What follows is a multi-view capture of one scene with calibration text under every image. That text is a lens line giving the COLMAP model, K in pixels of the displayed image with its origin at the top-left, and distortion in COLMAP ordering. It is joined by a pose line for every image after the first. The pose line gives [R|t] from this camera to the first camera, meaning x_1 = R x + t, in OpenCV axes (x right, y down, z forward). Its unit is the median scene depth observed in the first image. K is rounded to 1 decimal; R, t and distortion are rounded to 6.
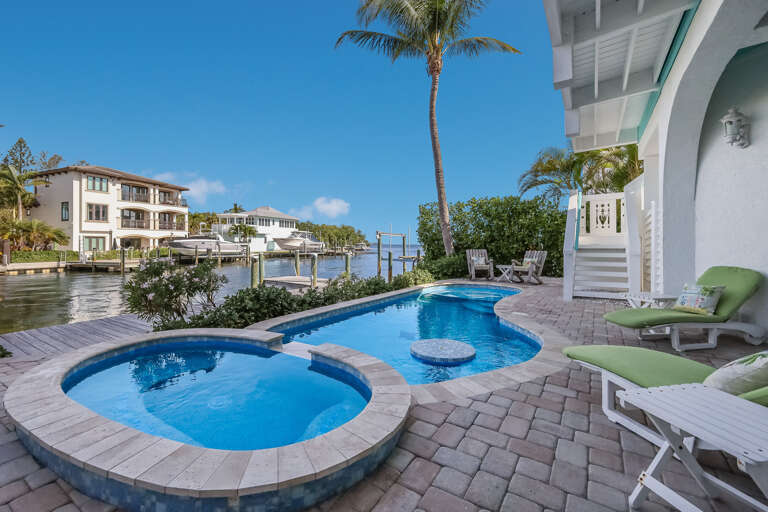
lens RADIAL K [[331.8, 0, 384.7], [0, 331.8, 242.8], [0, 0, 1]] dist [0.001920, 0.000239]
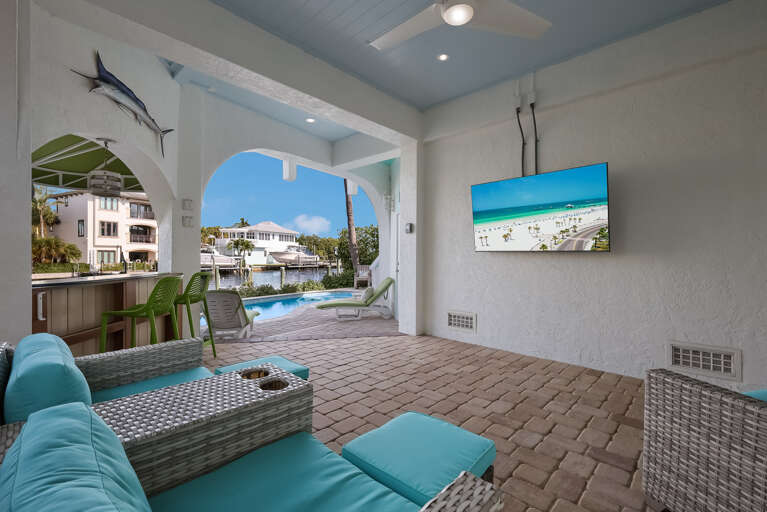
lens RADIAL K [[334.3, 0, 383.5], [0, 334.3, 256.0], [0, 0, 1]] dist [-0.000010, 0.000028]
pose [[0.998879, 0.003711, -0.047185, 0.118514], [-0.003635, 0.999992, 0.001707, -0.005276], [0.047191, -0.001534, 0.998885, -0.086935]]
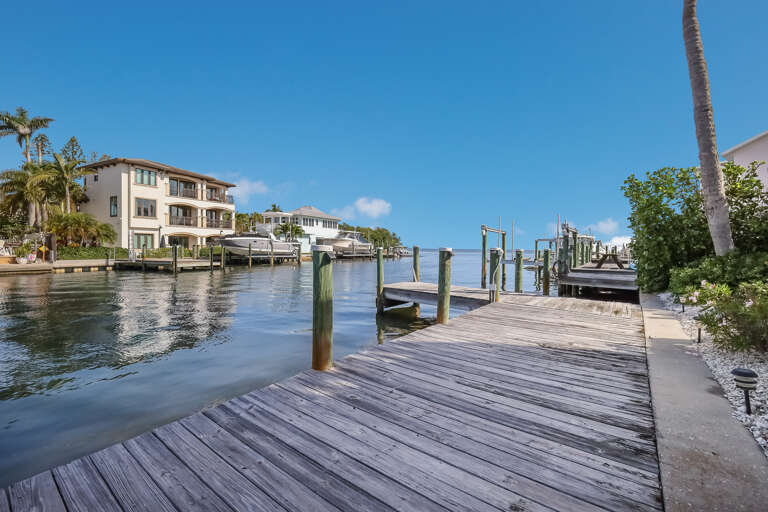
lens RADIAL K [[329.9, 0, 384.1], [0, 329.9, 252.9], [0, 0, 1]] dist [0.002616, 0.000793]
pose [[0.996632, 0.012014, -0.081120, -0.116208], [-0.010498, 0.999763, 0.019089, 0.010486], [0.081330, -0.018173, 0.996522, 0.122456]]
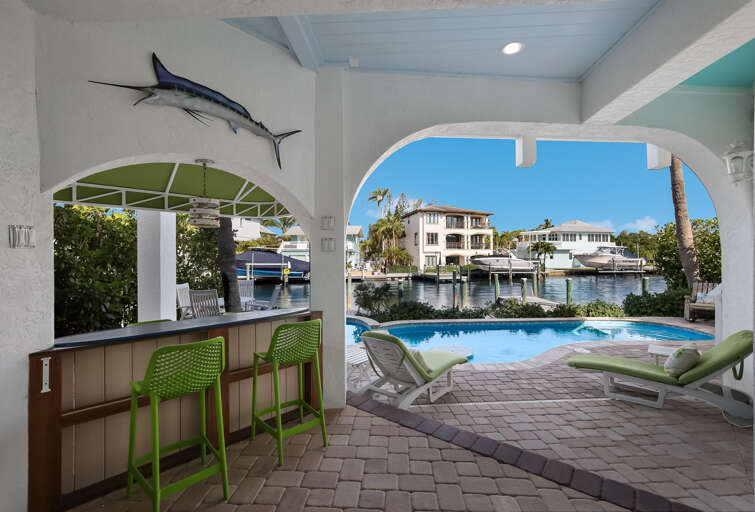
lens RADIAL K [[330.3, 0, 383.6], [0, 330.3, 257.8], [0, 0, 1]] dist [0.015783, -0.000145]
pose [[0.609006, -0.002745, -0.793161, 0.124551], [0.006243, 0.999980, 0.001333, -0.012901], [0.793141, -0.005764, 0.609011, -0.021309]]
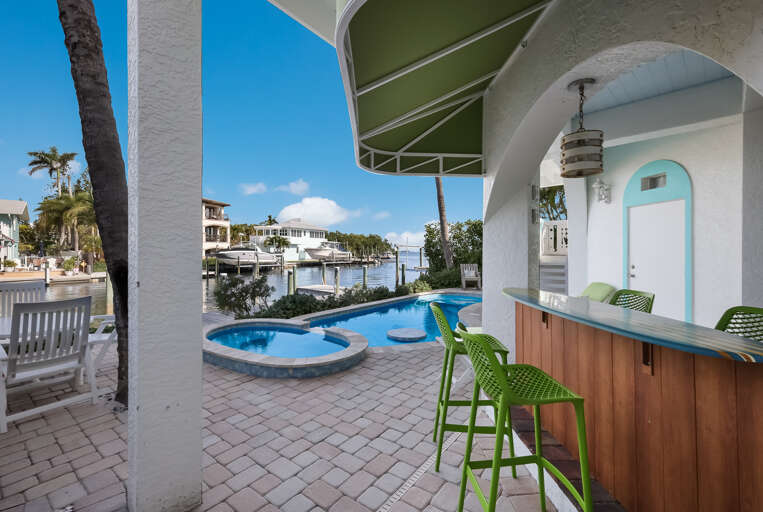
lens RADIAL K [[328.1, 0, 381.5], [0, 328.1, 256.0], [0, 0, 1]] dist [-0.000518, -0.000007]
pose [[0.995589, -0.003627, -0.093747, 0.020947], [0.005212, 0.999848, 0.016666, -0.008544], [0.093672, -0.017081, 0.995457, -0.060718]]
